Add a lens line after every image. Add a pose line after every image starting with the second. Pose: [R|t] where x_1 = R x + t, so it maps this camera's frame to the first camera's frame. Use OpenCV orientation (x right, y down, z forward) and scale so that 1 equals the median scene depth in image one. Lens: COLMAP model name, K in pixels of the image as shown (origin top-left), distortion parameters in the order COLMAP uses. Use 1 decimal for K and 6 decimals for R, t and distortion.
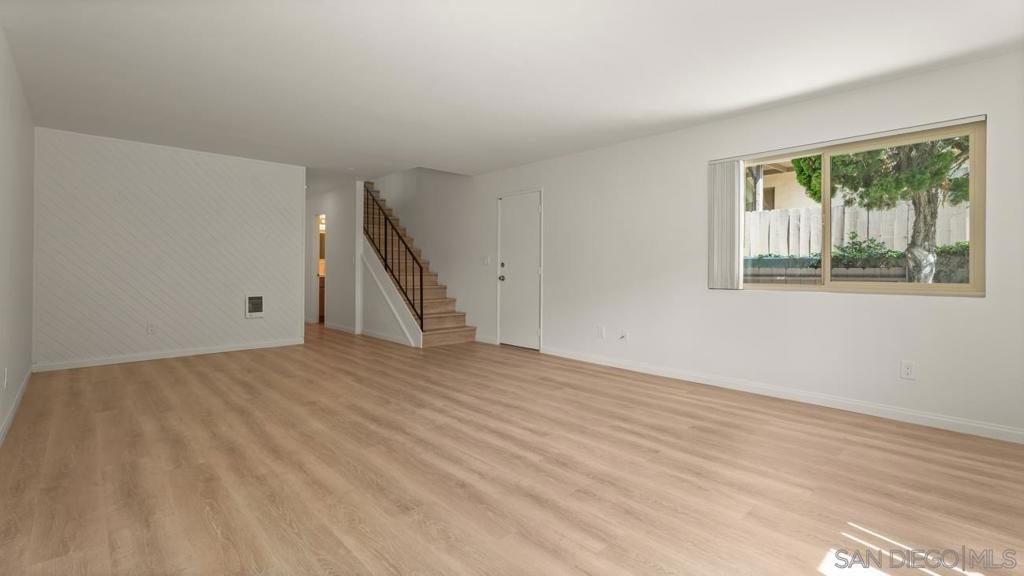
lens RADIAL K [[469.1, 0, 519.3], [0, 469.1, 293.0], [0, 0, 1]] dist [-0.000382, 0.001188]
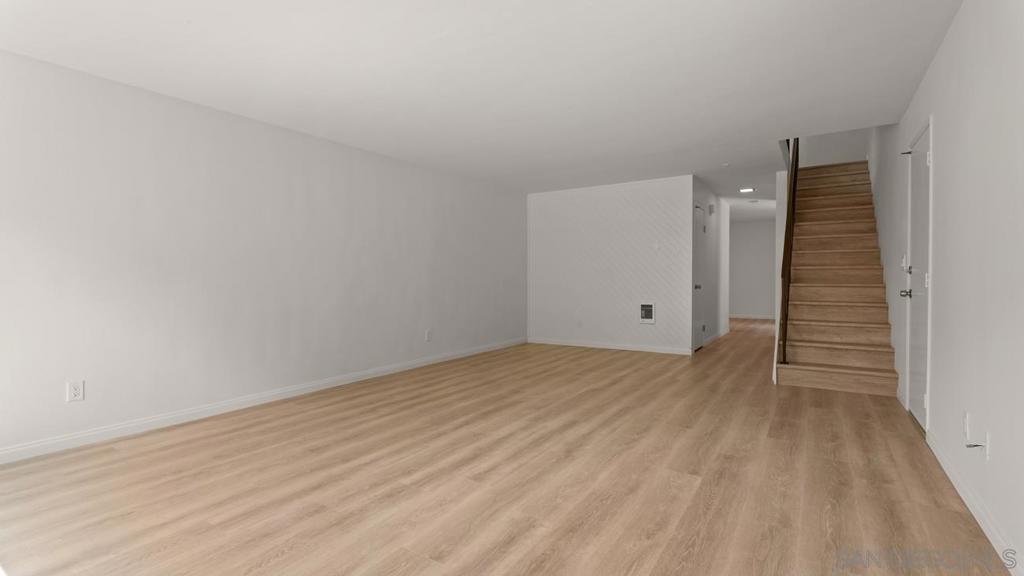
lens RADIAL K [[469.1, 0, 501.4], [0, 469.1, 282.0], [0, 0, 1]] dist [-0.000382, 0.001188]
pose [[0.206102, -0.003504, -0.978524, 0.887091], [-0.041629, 0.999057, -0.012346, -0.033312], [0.977645, 0.043279, 0.205762, 0.883077]]
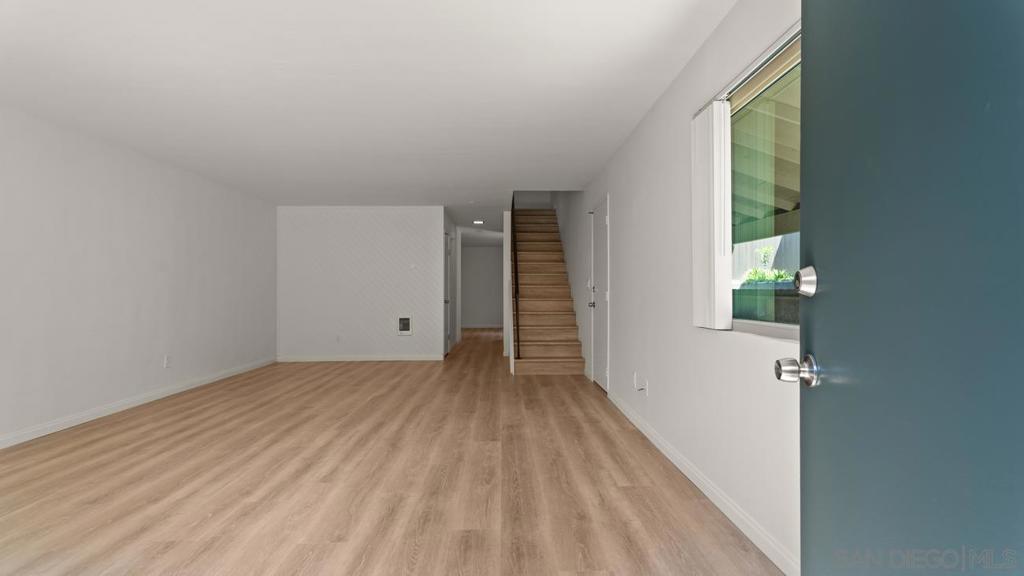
lens RADIAL K [[469.1, 0, 513.0], [0, 469.1, 294.1], [0, 0, 1]] dist [-0.000382, 0.001188]
pose [[0.736660, -0.009480, -0.676197, 0.938039], [-0.024373, 0.998880, -0.040556, -0.022663], [0.675824, 0.046357, 0.735604, 0.589135]]
